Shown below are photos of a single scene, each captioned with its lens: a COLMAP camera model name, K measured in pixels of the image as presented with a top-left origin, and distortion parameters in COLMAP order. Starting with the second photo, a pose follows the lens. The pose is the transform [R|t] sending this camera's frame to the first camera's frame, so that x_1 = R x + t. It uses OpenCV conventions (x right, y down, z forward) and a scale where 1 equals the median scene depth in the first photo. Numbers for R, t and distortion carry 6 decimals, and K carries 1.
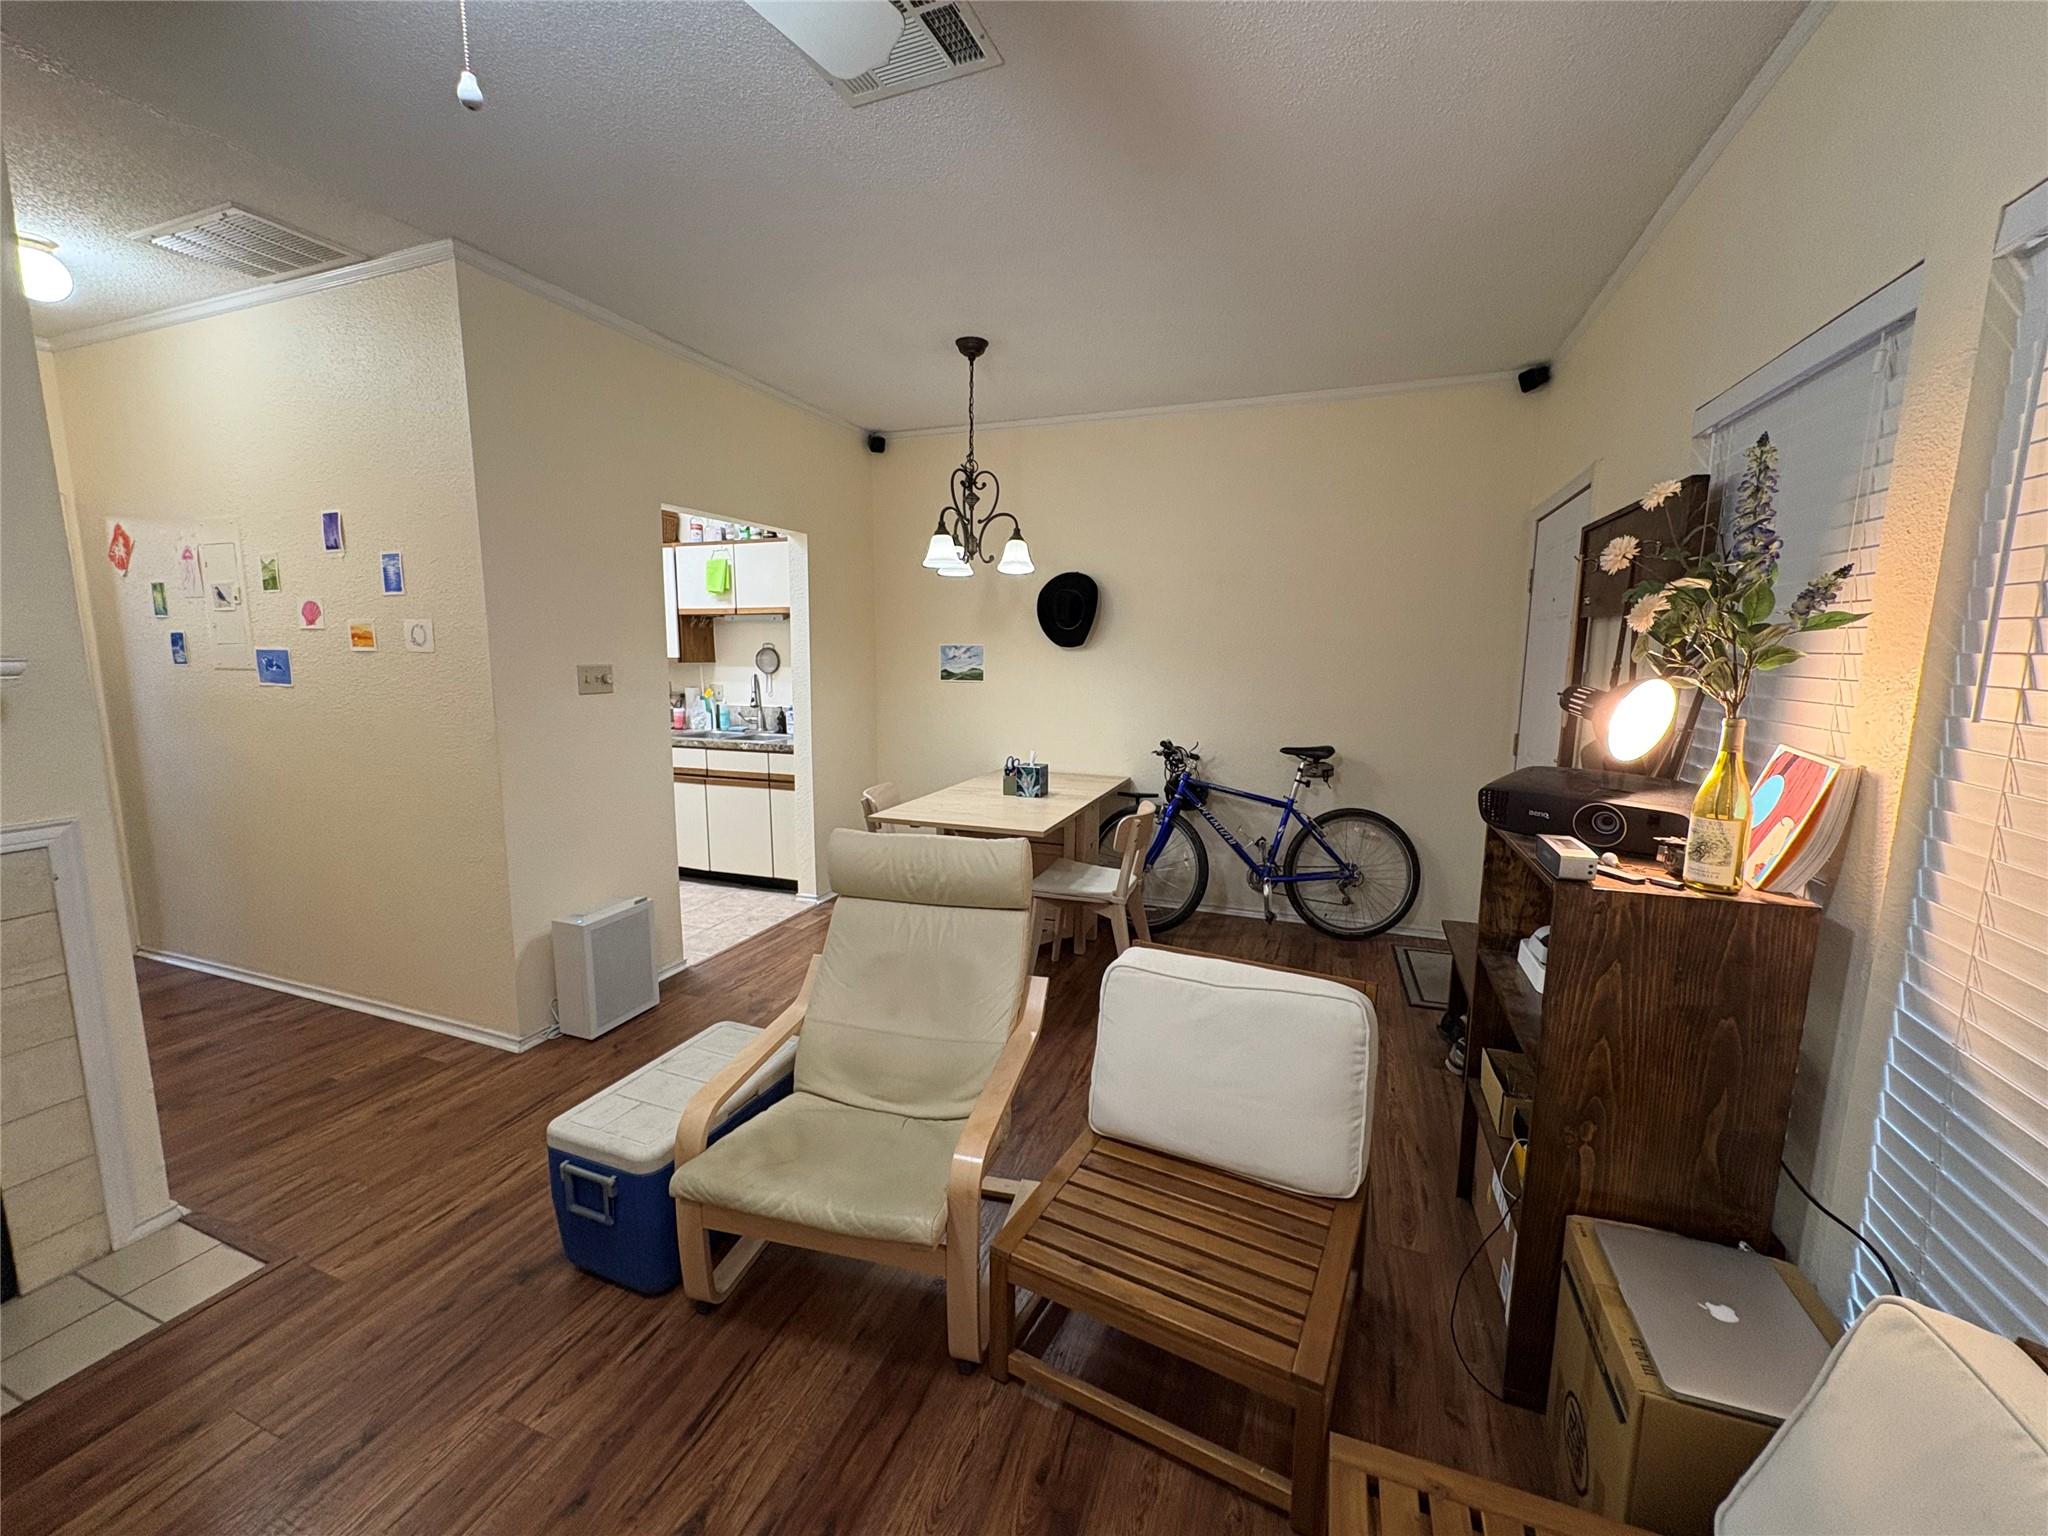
lens RADIAL K [[820.4, 0, 1022.0], [0, 820.4, 768.0], [0, 0, 1]] dist [0.002316, -0.000286]
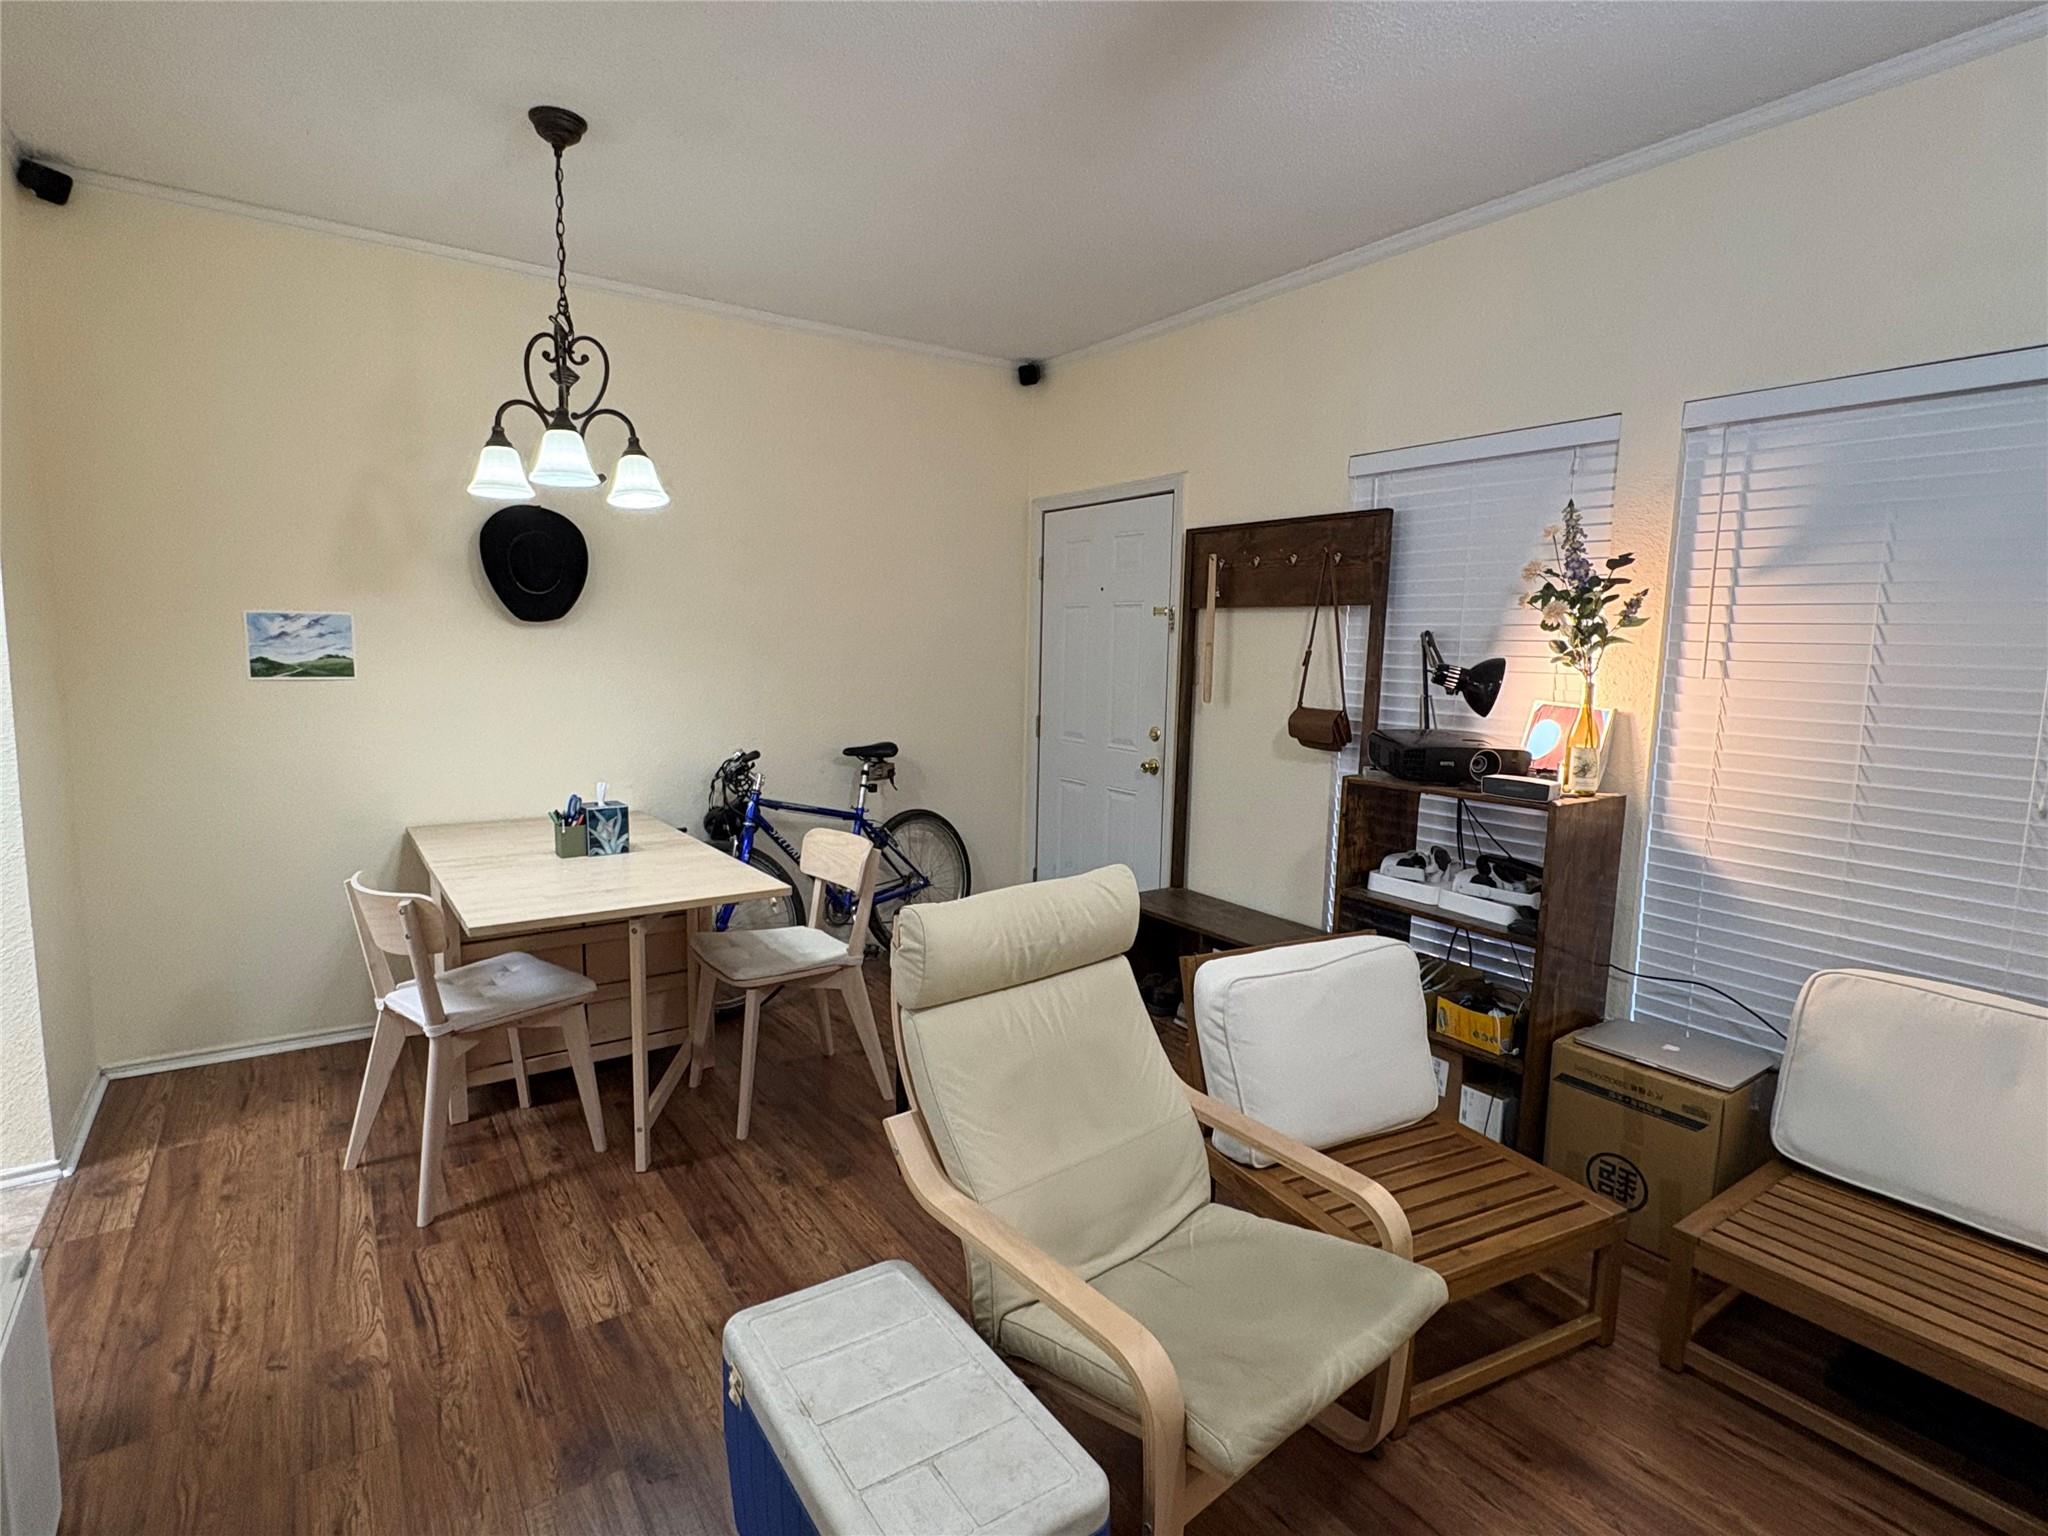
lens RADIAL K [[1042.9, 0, 1018.9], [0, 1042.9, 766.7], [0, 0, 1]] dist [-0.001919, -0.000406]
pose [[0.563571, -0.093041, 0.820811, -0.487859], [0.103872, 0.993732, 0.041324, -0.034129], [-0.819511, 0.061970, 0.569703, 0.275290]]
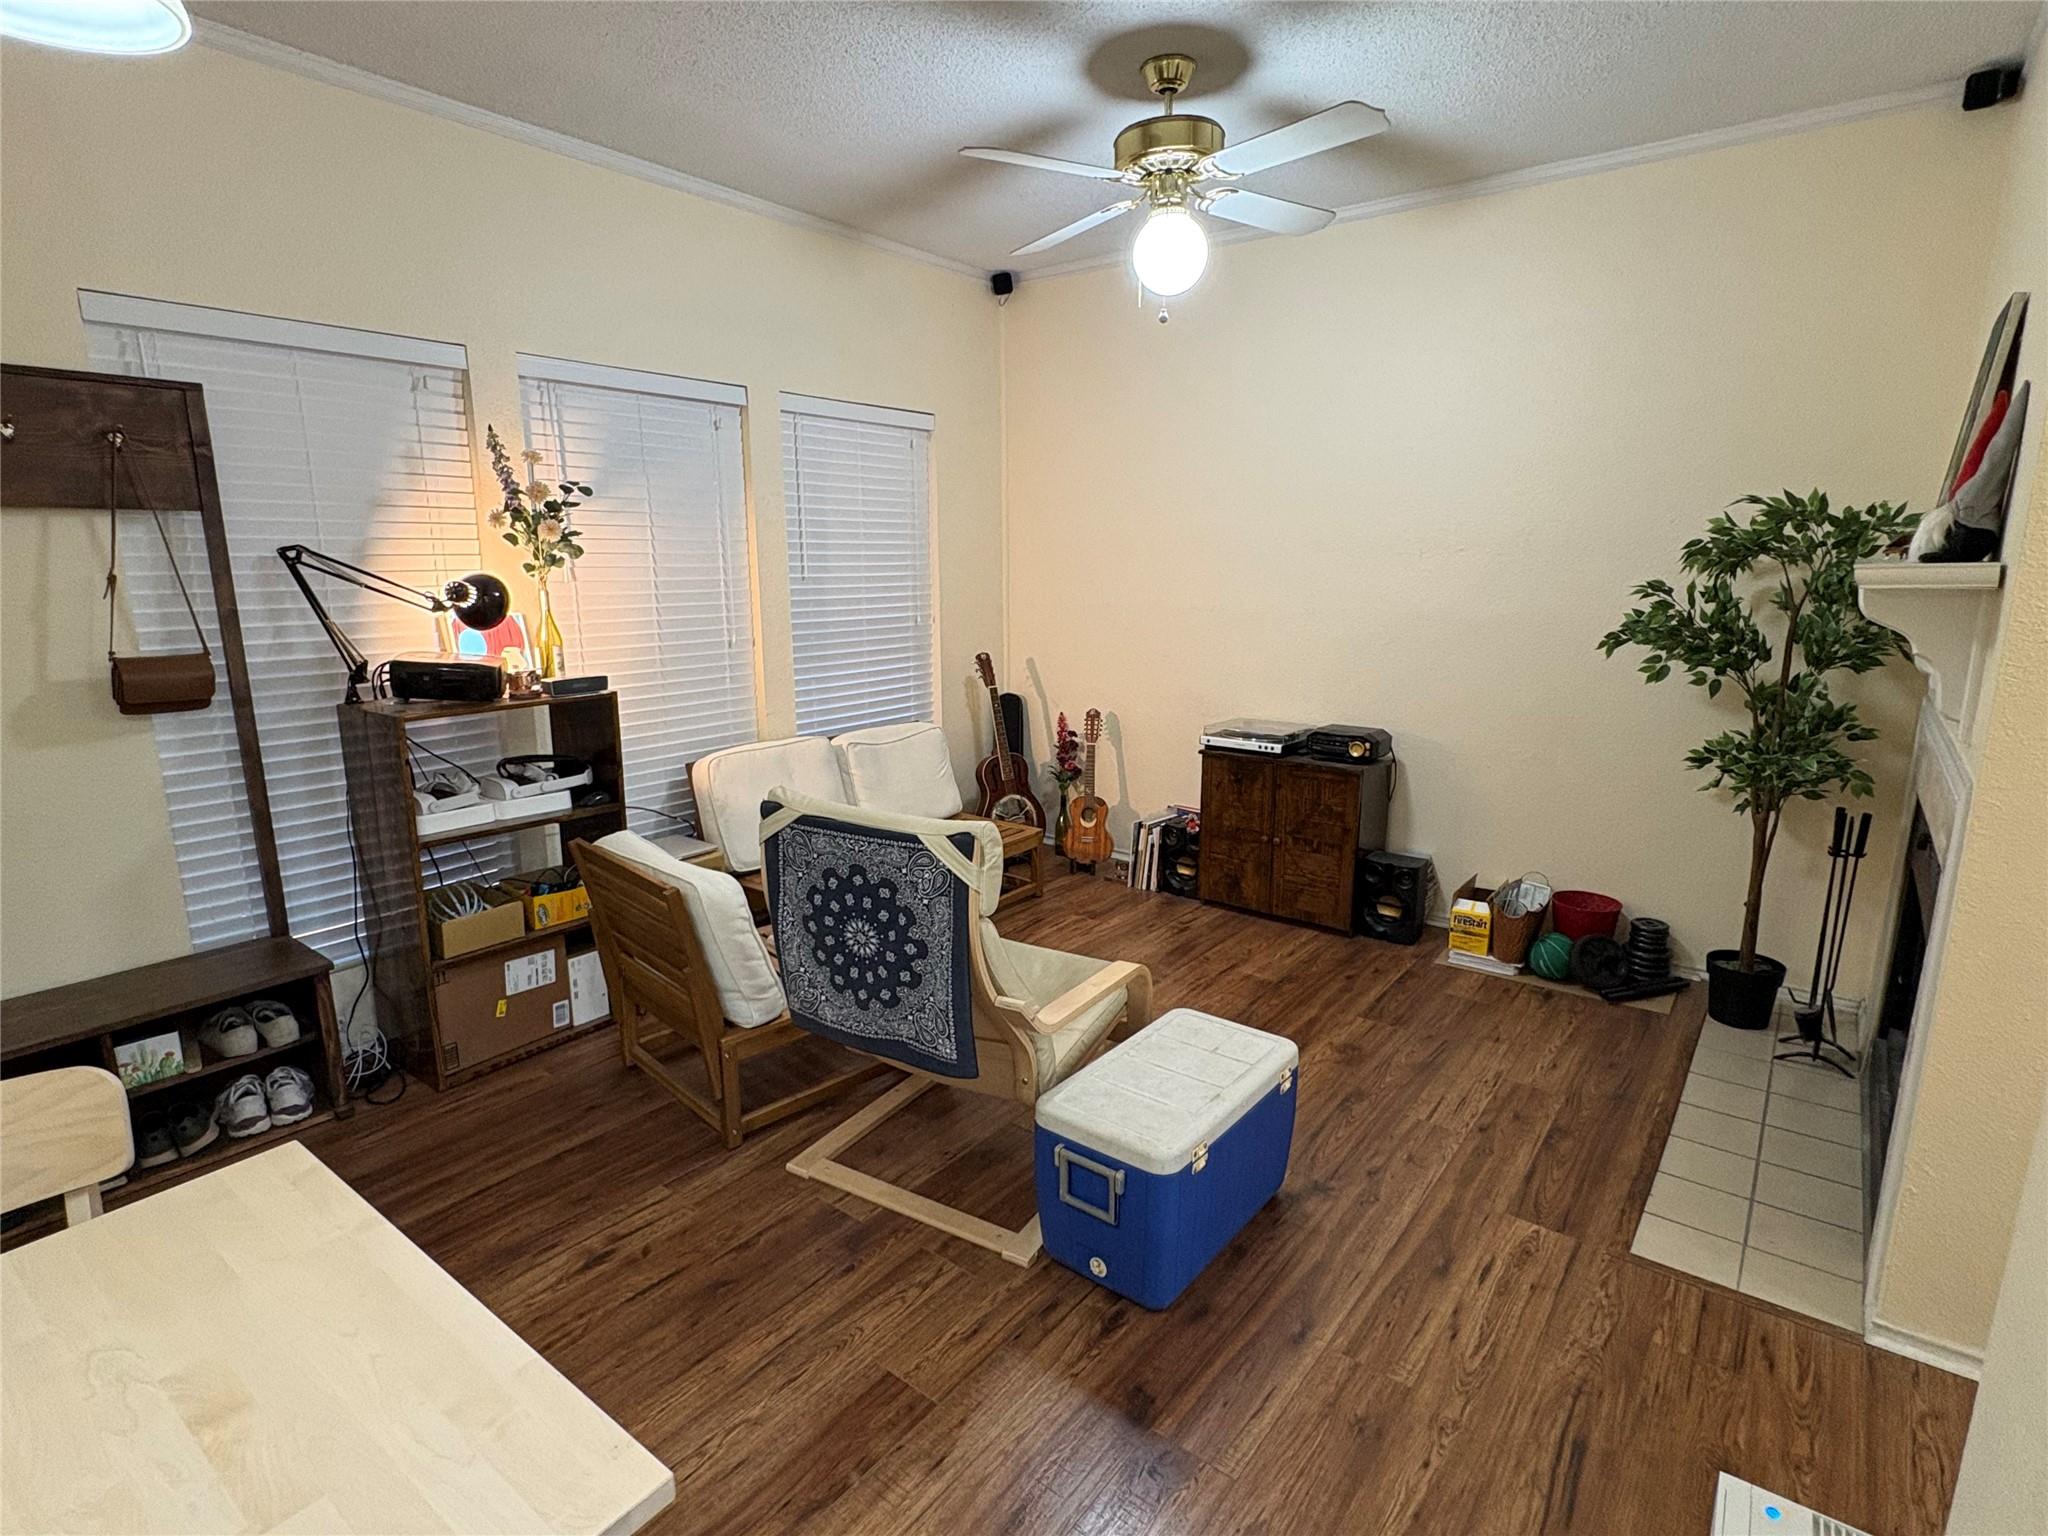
lens RADIAL K [[1042.9, 0, 1021.9], [0, 1042.9, 766.2], [0, 0, 1]] dist [-0.001919, -0.000406]
pose [[-0.957358, -0.066097, 0.281240, -0.289887], [0.035585, 0.939085, 0.341839, -0.160580], [-0.286703, 0.337270, -0.896689, 1.040024]]
